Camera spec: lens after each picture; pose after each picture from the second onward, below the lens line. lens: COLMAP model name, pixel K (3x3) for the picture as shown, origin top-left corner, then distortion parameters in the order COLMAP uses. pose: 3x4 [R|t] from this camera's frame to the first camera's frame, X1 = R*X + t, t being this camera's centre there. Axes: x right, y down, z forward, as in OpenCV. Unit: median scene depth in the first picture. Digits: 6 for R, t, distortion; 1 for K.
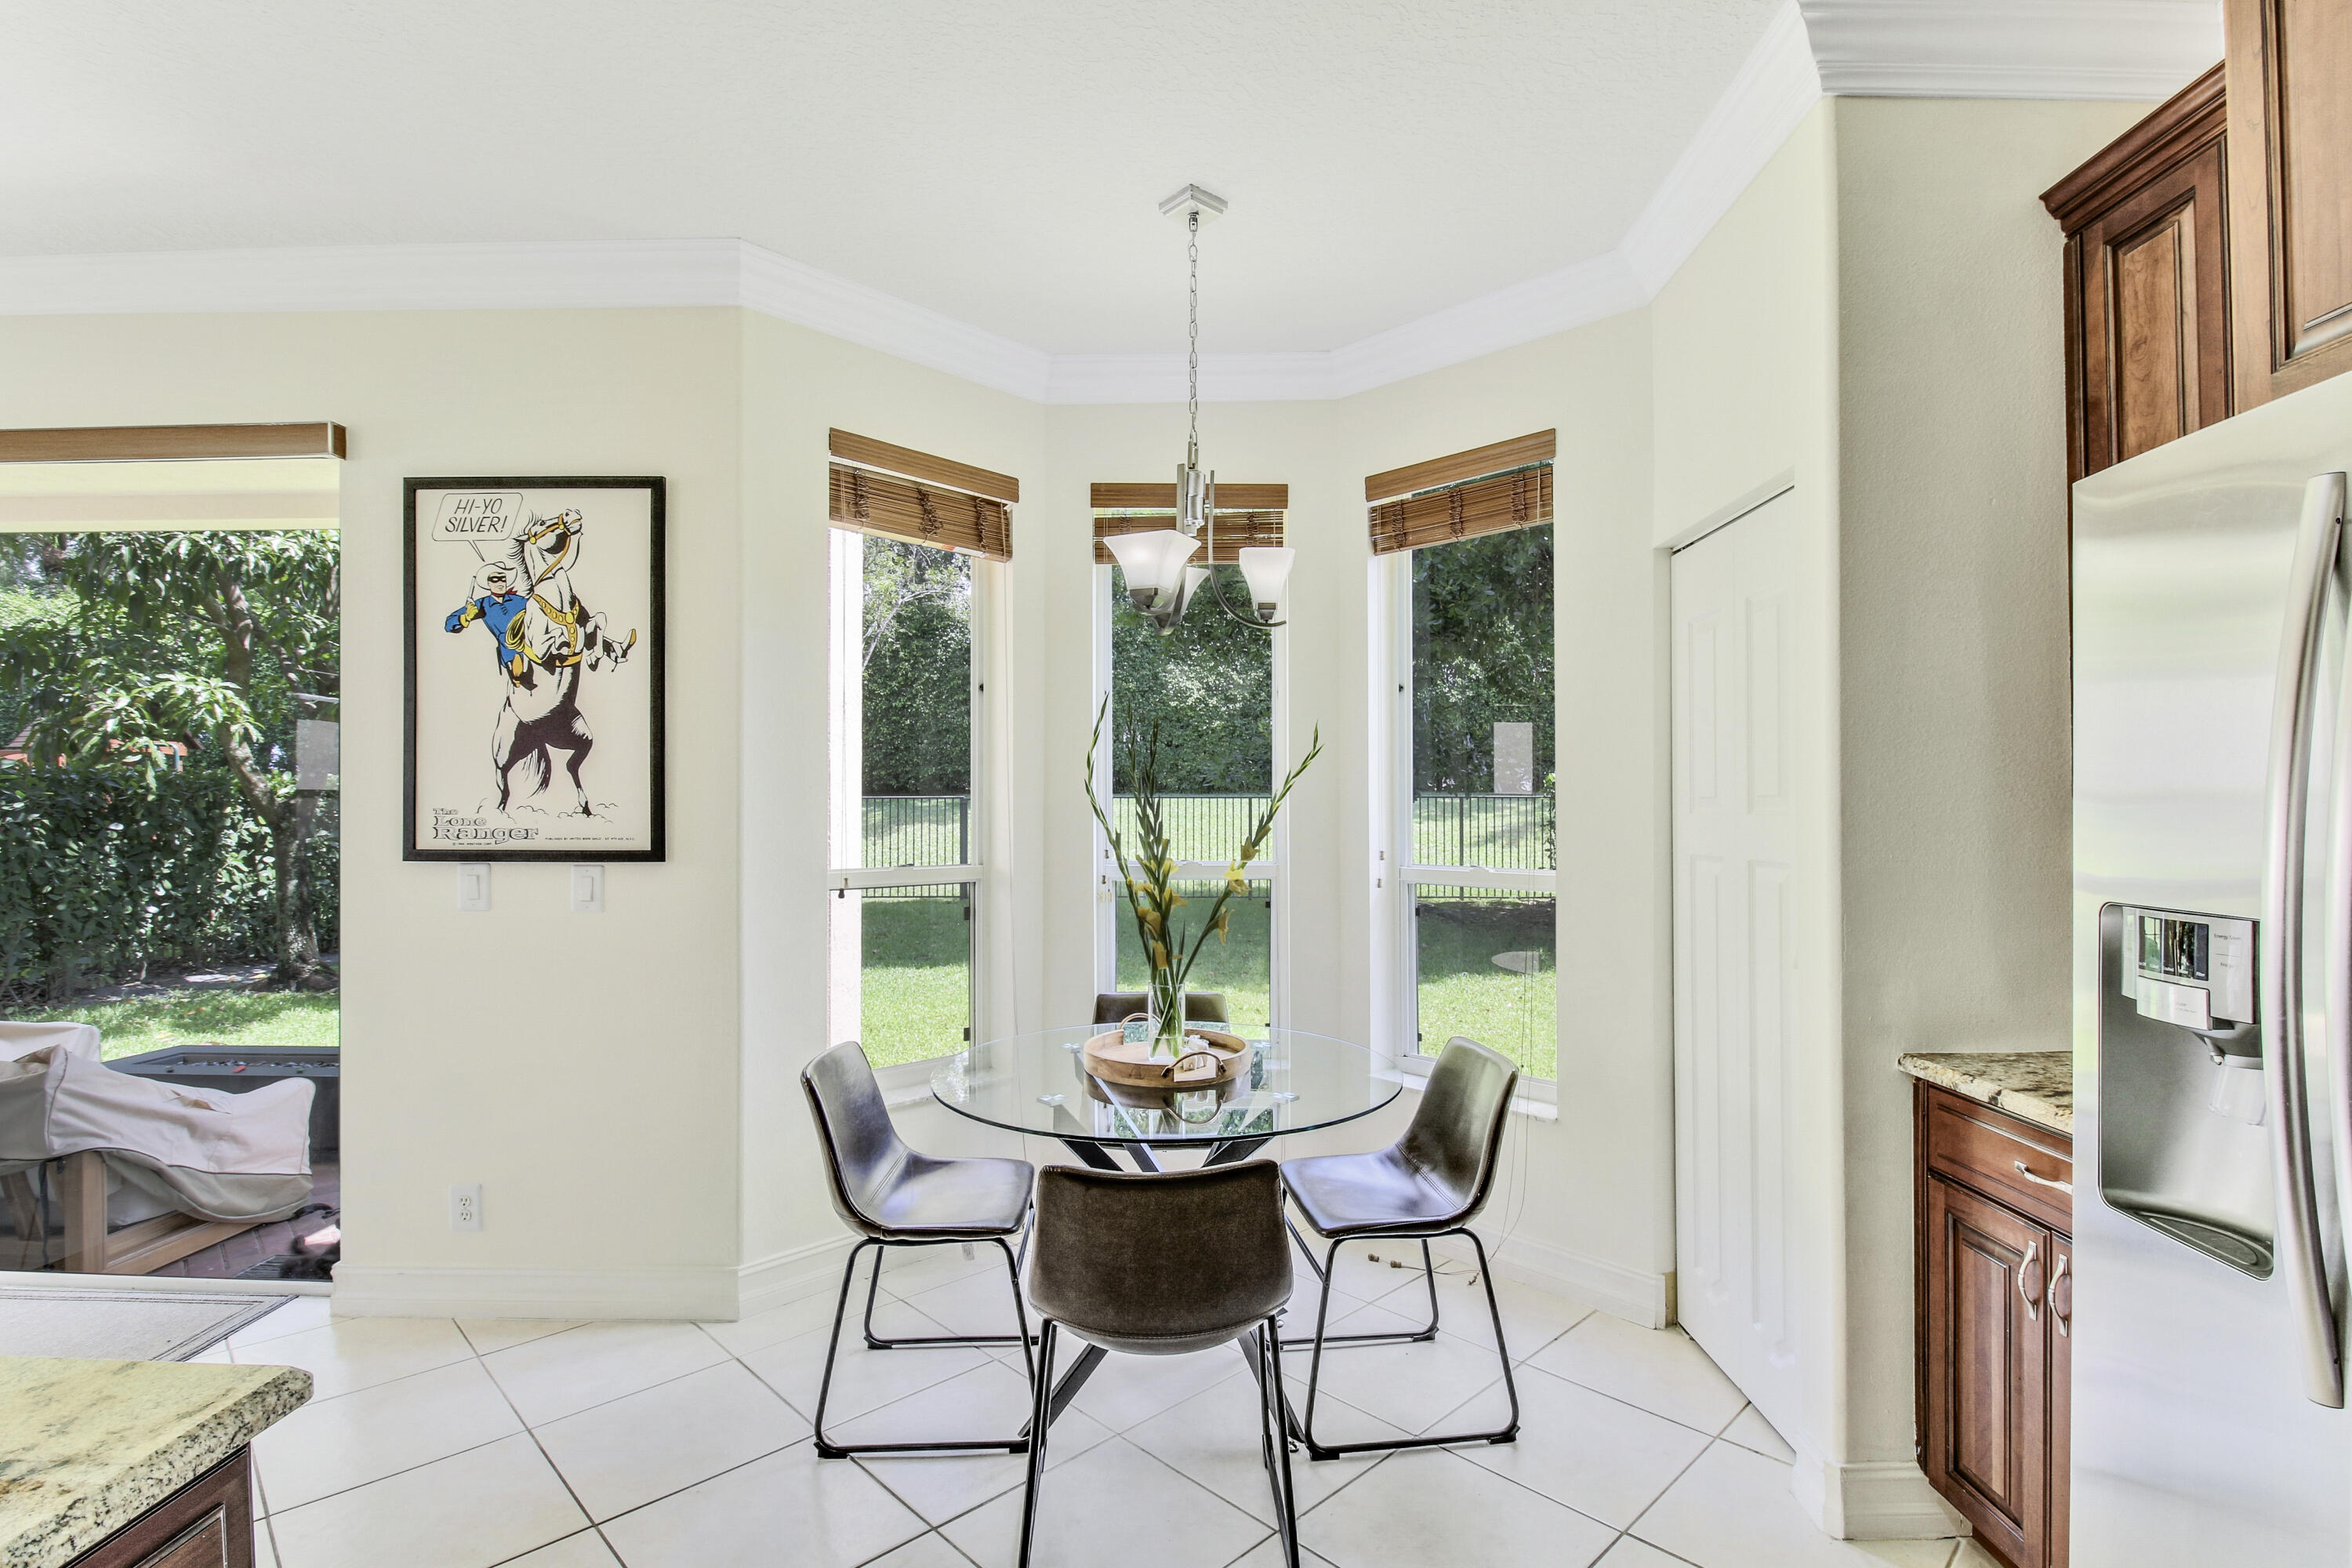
lens RADIAL K [[1109.0, 0, 1178.7], [0, 1109.0, 794.5], [0, 0, 1]] dist [-0.003440, -0.000535]
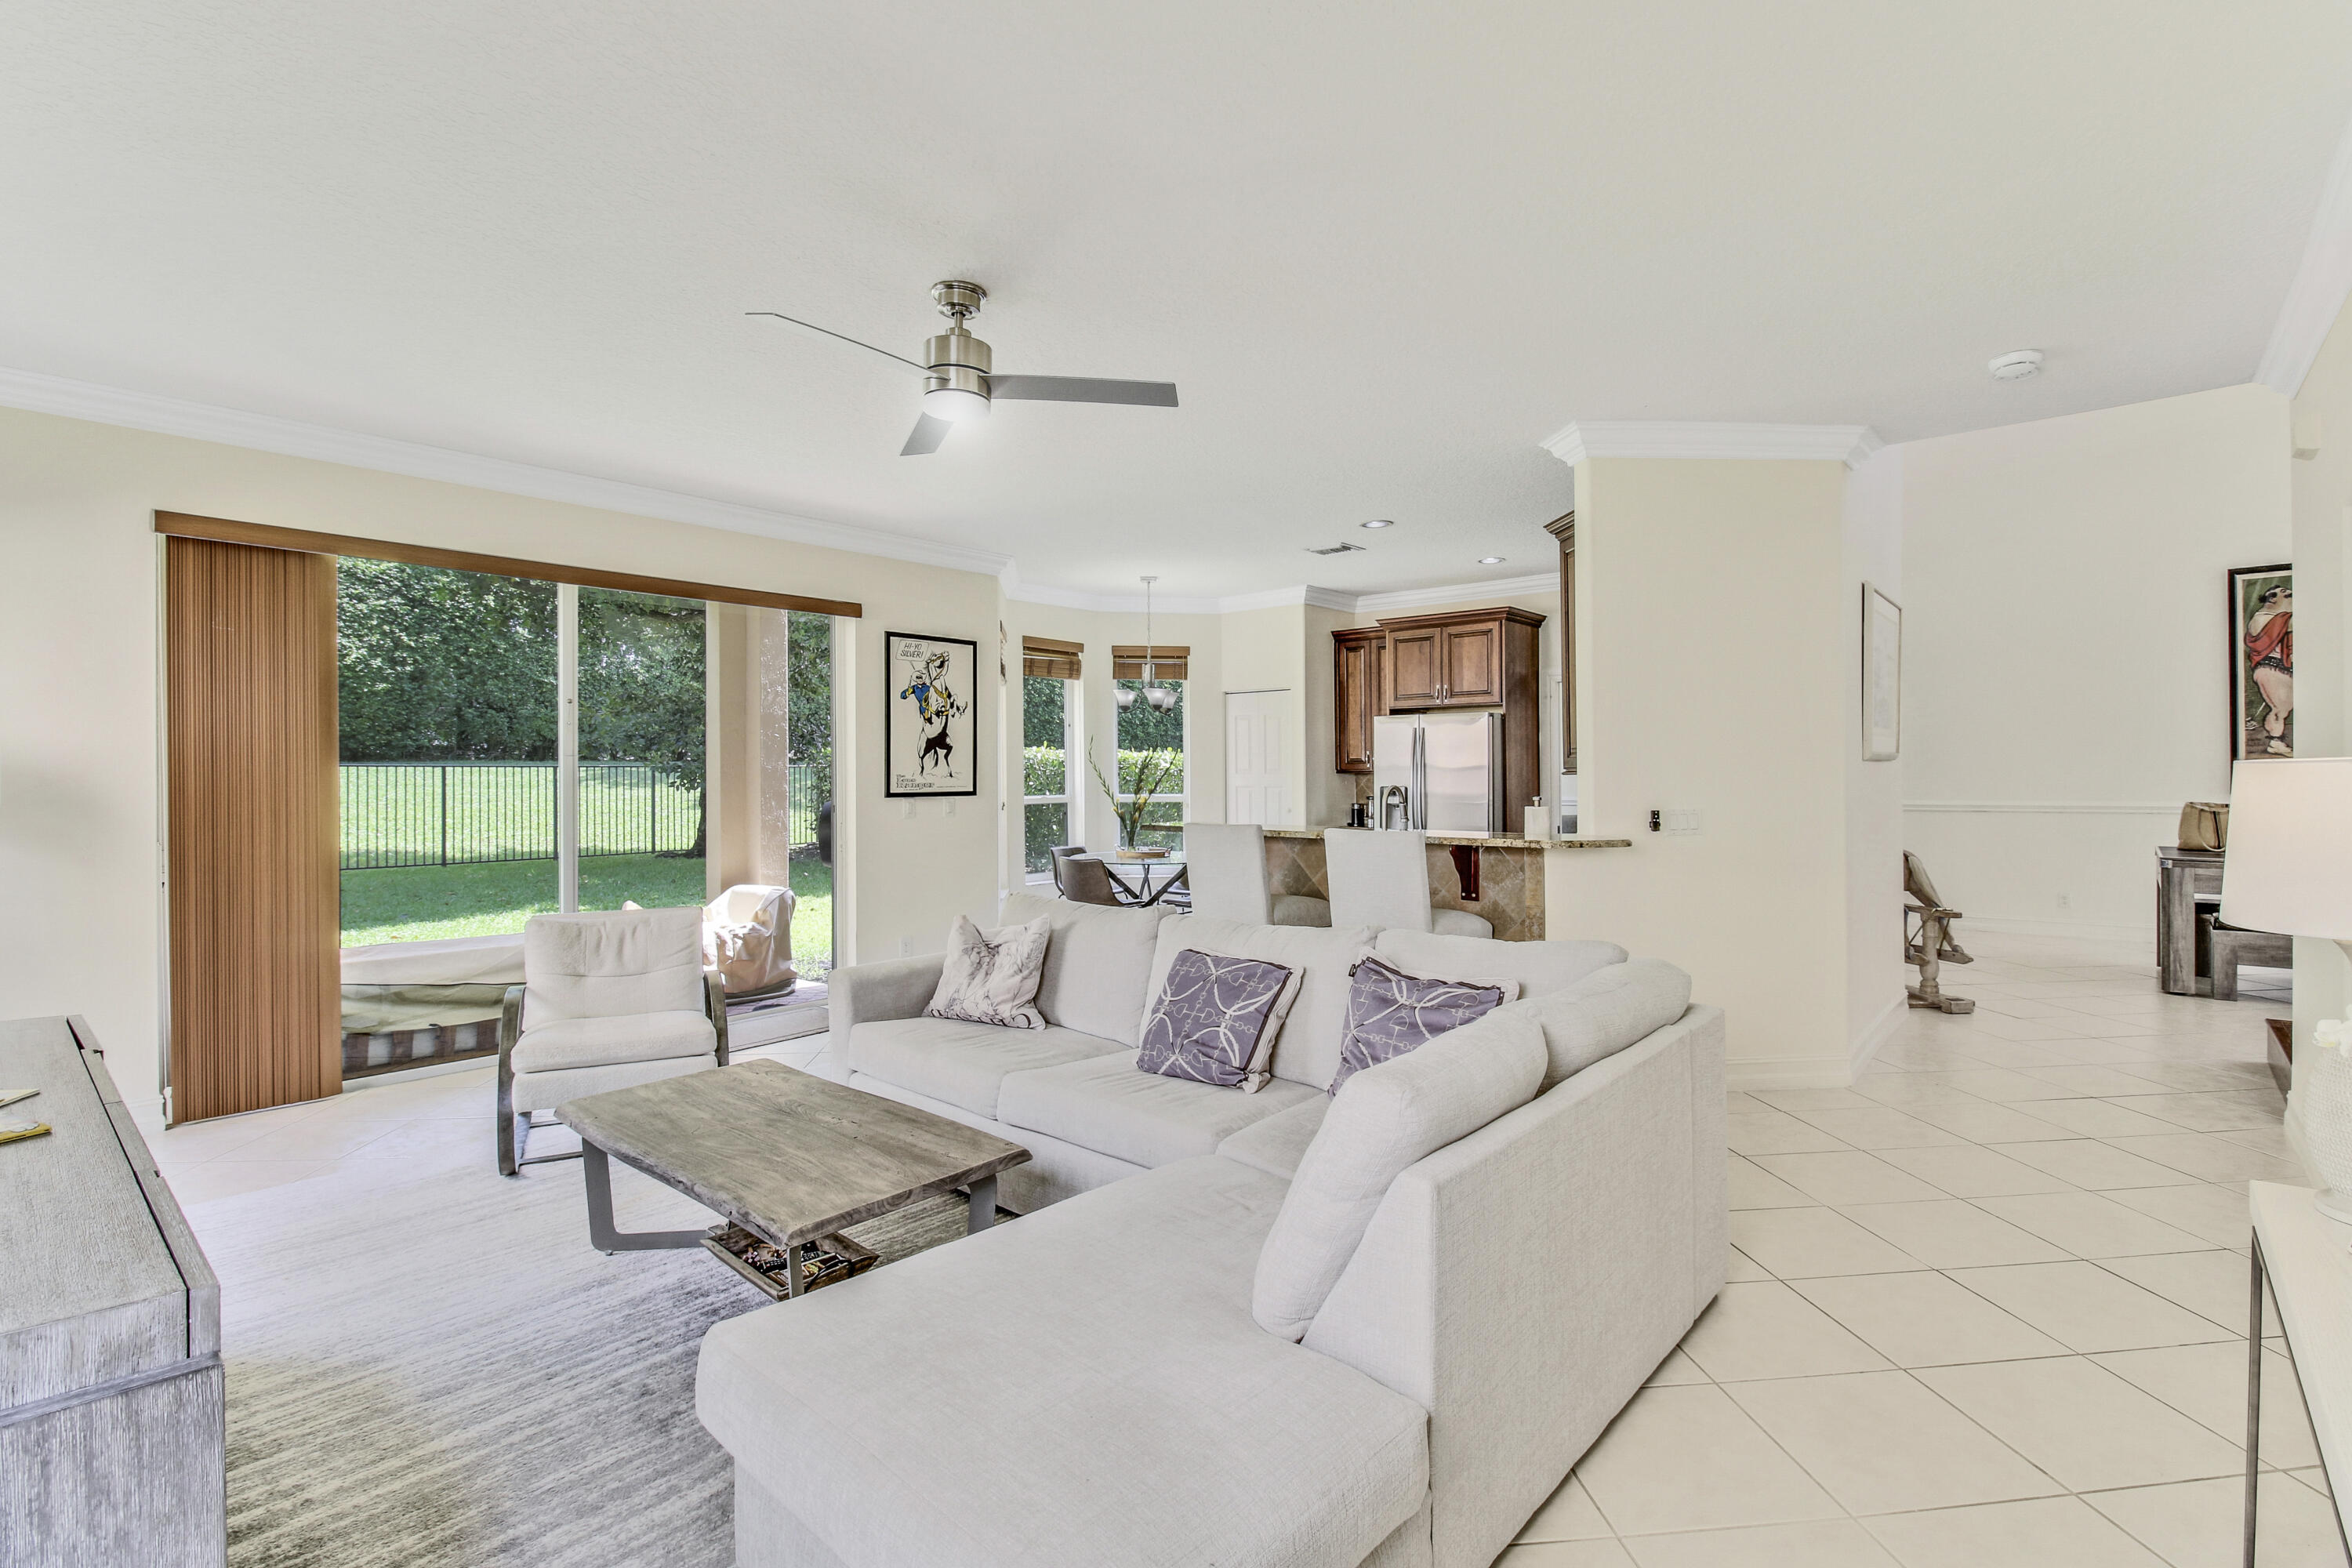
lens RADIAL K [[1109.0, 0, 1174.9], [0, 1109.0, 775.4], [0, 0, 1]] dist [-0.003440, -0.000535]
pose [[0.644010, -0.005443, 0.764998, -2.077410], [-0.004007, 0.999937, 0.010487, -0.012655], [-0.765007, -0.009819, 0.643947, -0.943906]]
